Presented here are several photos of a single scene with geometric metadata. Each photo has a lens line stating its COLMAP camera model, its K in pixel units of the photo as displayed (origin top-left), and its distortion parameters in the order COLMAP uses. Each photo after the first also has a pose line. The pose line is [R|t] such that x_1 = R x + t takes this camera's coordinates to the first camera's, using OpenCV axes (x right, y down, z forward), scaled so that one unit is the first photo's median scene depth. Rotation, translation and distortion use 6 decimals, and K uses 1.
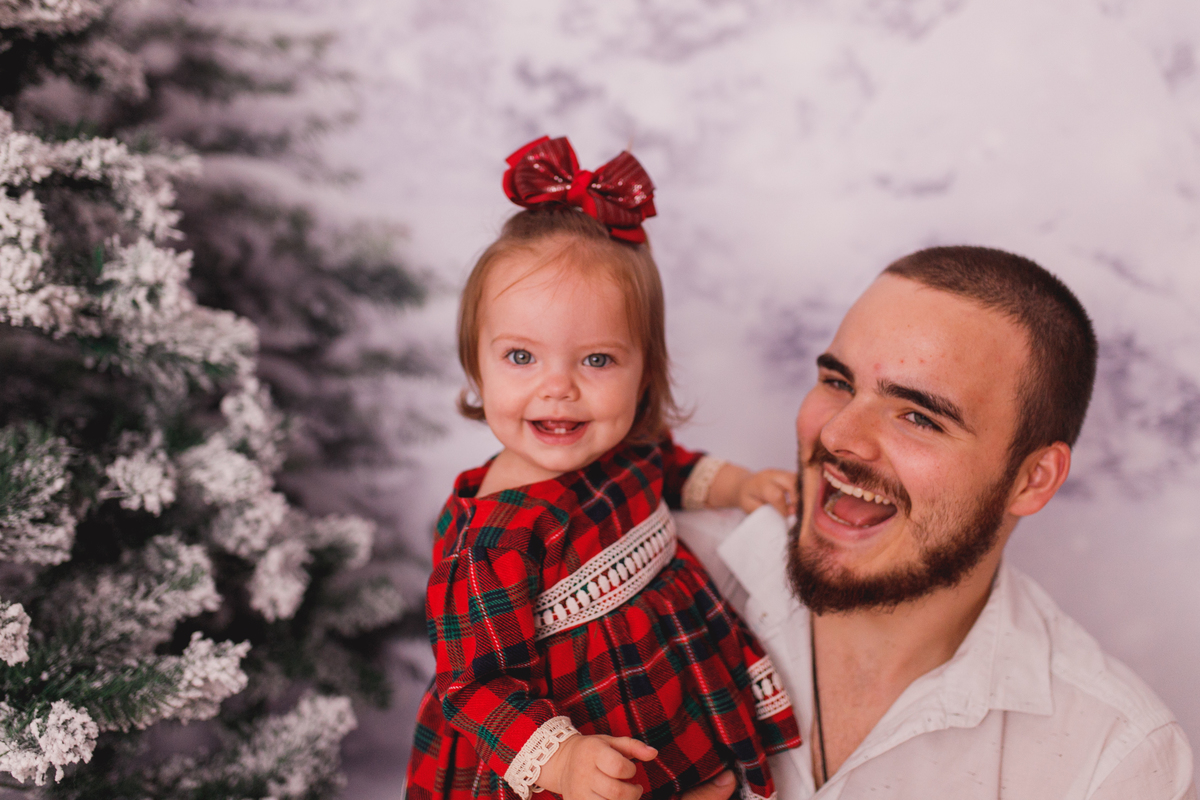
lens RADIAL K [[1259.9, 0, 599.9], [0, 1259.9, 357.3], [0, 0, 1]] dist [0.004408, 0.006896]
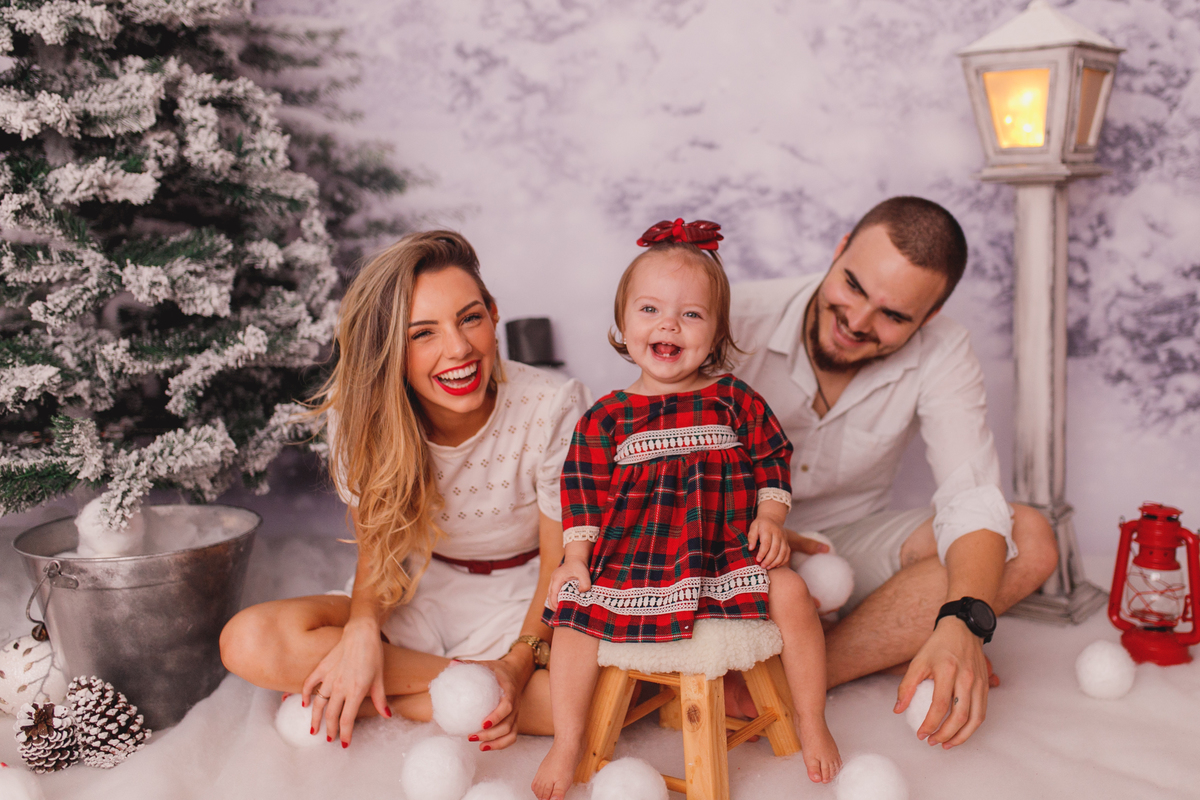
lens RADIAL K [[1258.0, 0, 689.9], [0, 1258.0, 346.0], [0, 0, 1]] dist [-0.001820, 0.005744]
pose [[0.994190, -0.035359, 0.101671, 0.066926], [0.037234, 0.999169, -0.016608, 0.231929], [-0.100999, 0.020297, 0.994679, -0.778358]]
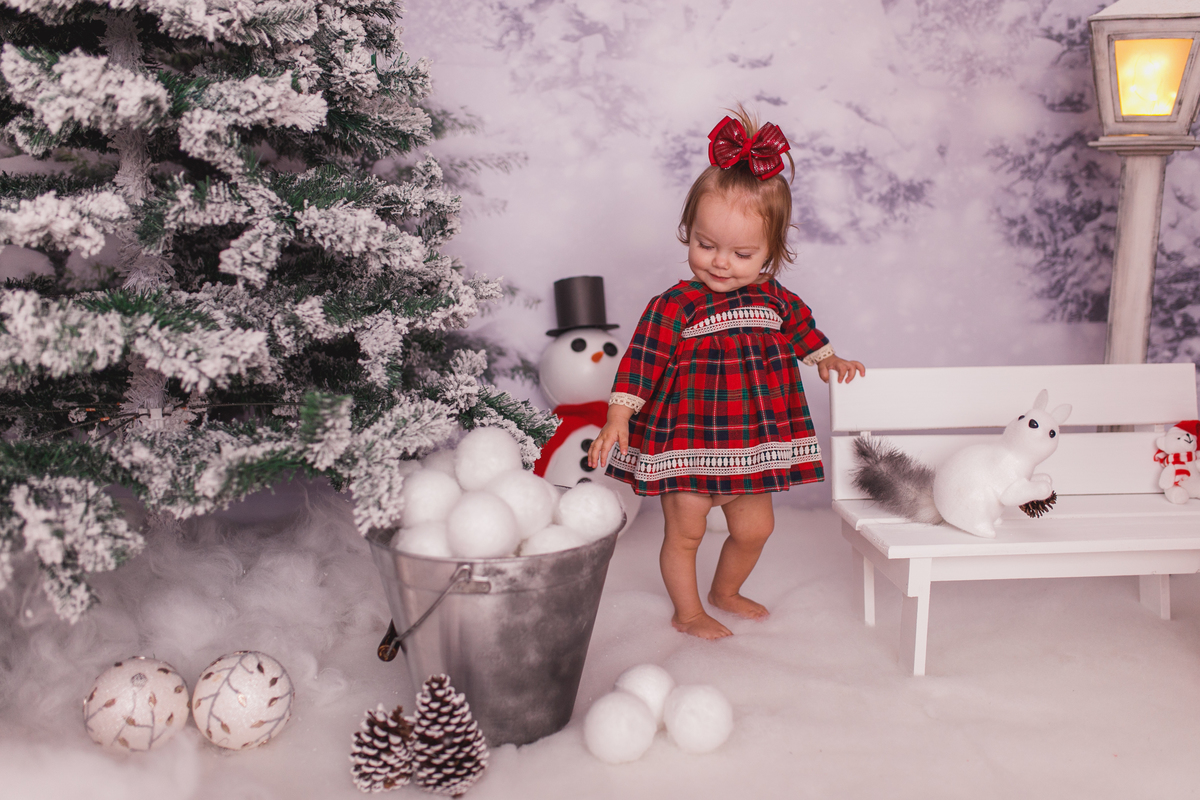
lens RADIAL K [[1142.4, 0, 603.7], [0, 1142.4, 402.2], [0, 0, 1]] dist [-0.000979, 0.005170]
pose [[0.935681, -0.057655, 0.348106, -0.514602], [0.032911, 0.996520, 0.076588, 0.203473], [-0.351310, -0.060205, 0.934322, -0.415229]]
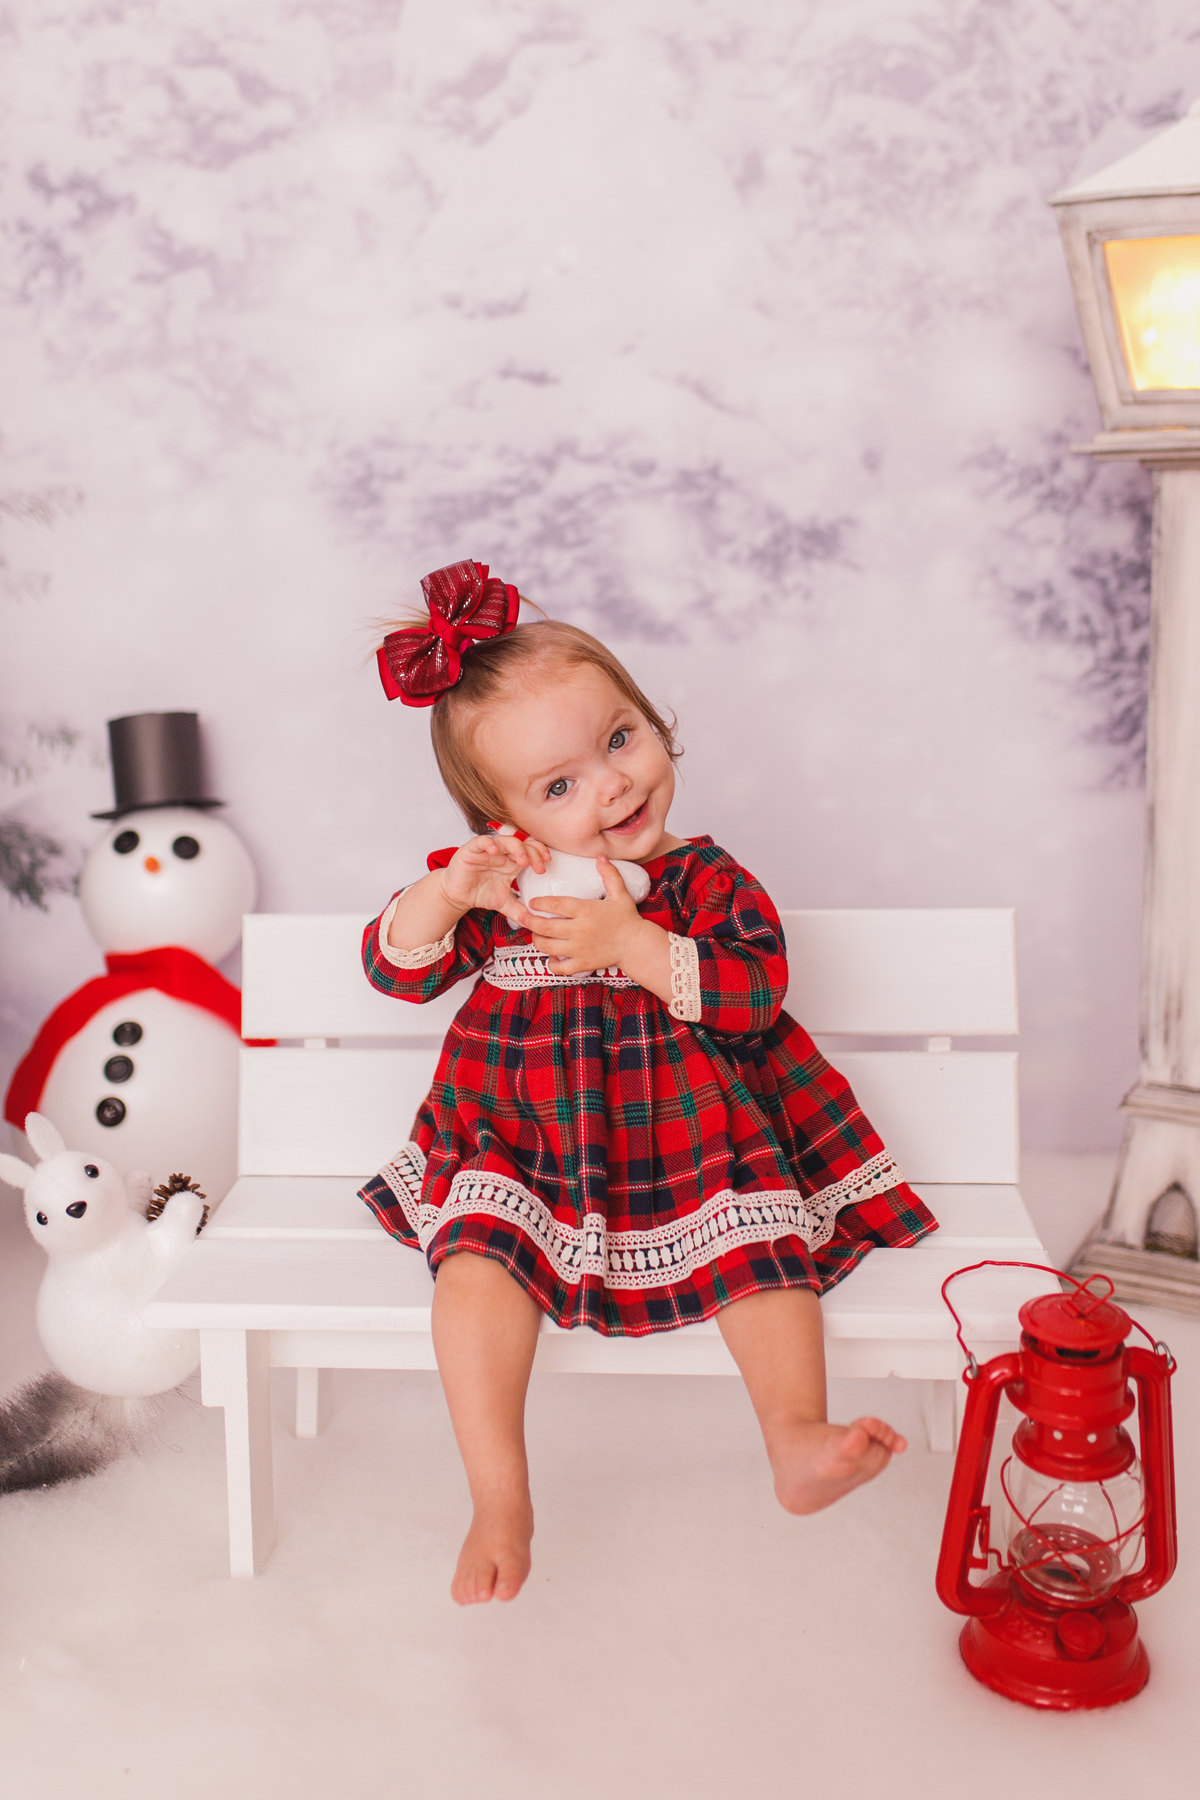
lens RADIAL K [[1927.5, 0, 602.6], [0, 1927.5, 756.8], [0, 0, 1]] dist [-0.003896, 0.013569]
pose [[0.980097, -0.043642, 0.193662, 0.048447], [0.039305, 0.998884, 0.026185, 0.158790], [-0.194588, -0.018052, 0.980719, -0.394371]]
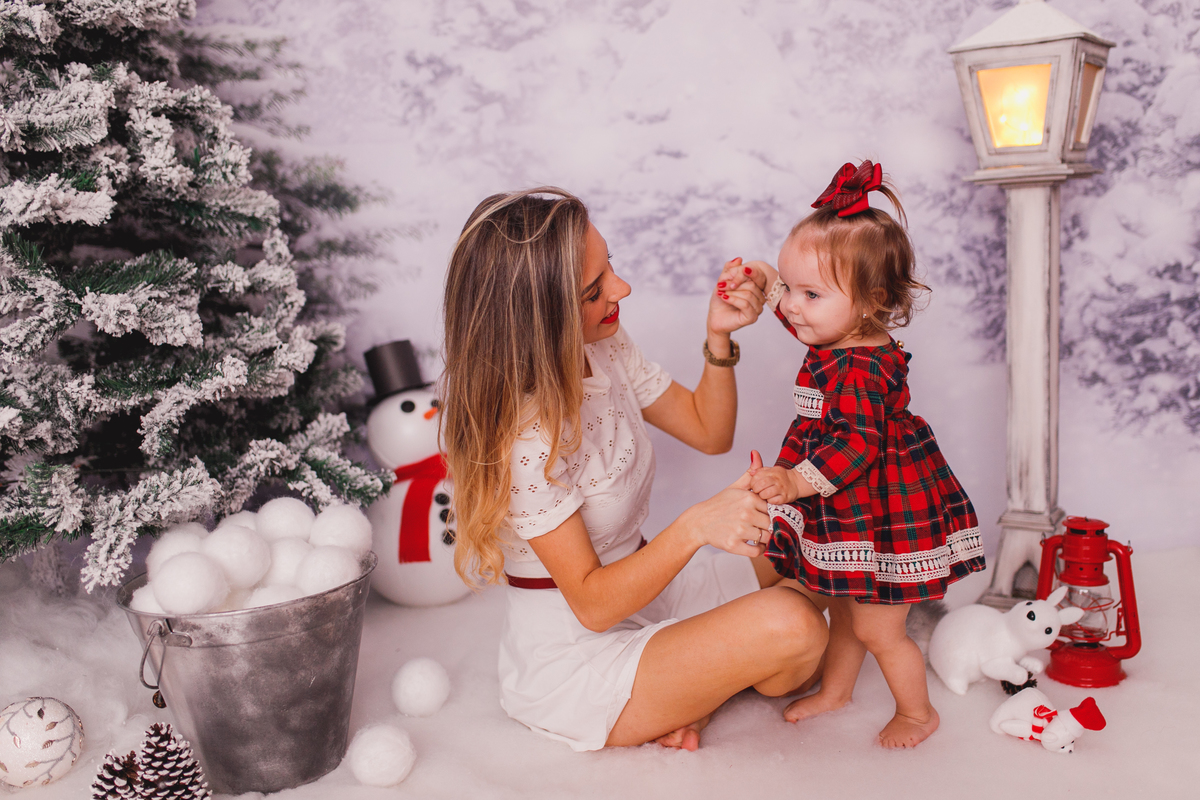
lens RADIAL K [[1162.7, 0, 633.1], [0, 1162.7, 405.1], [0, 0, 1]] dist [-0.003838, 0.012624]
pose [[0.983154, -0.072815, 0.167648, -0.068296], [0.068878, 0.997198, 0.029188, 0.212904], [-0.169304, -0.017149, 0.985415, -0.584134]]
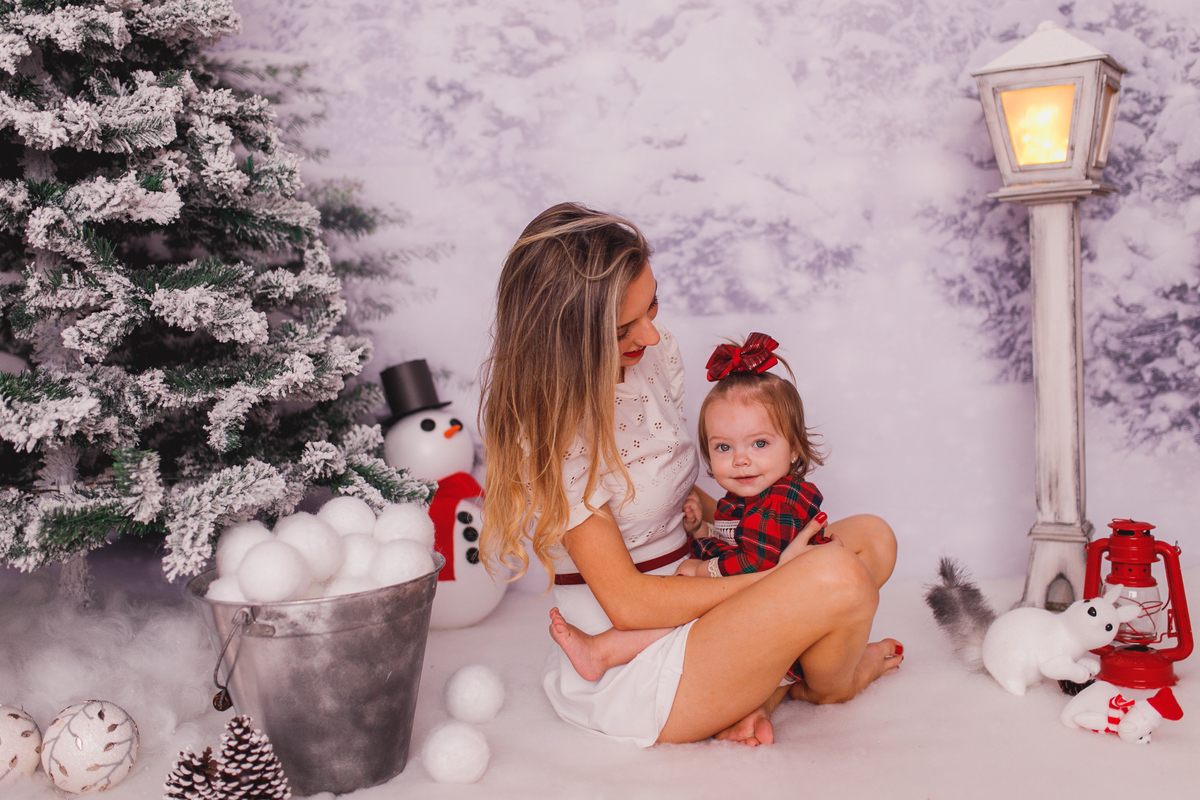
lens RADIAL K [[1199.2, 0, 577.6], [0, 1199.2, 370.9], [0, 0, 1]] dist [-0.005496, 0.017258]
pose [[0.976447, -0.056151, 0.208321, -0.242736], [0.070314, 0.995645, -0.061208, 0.281317], [-0.203977, 0.074414, 0.976143, -0.599018]]
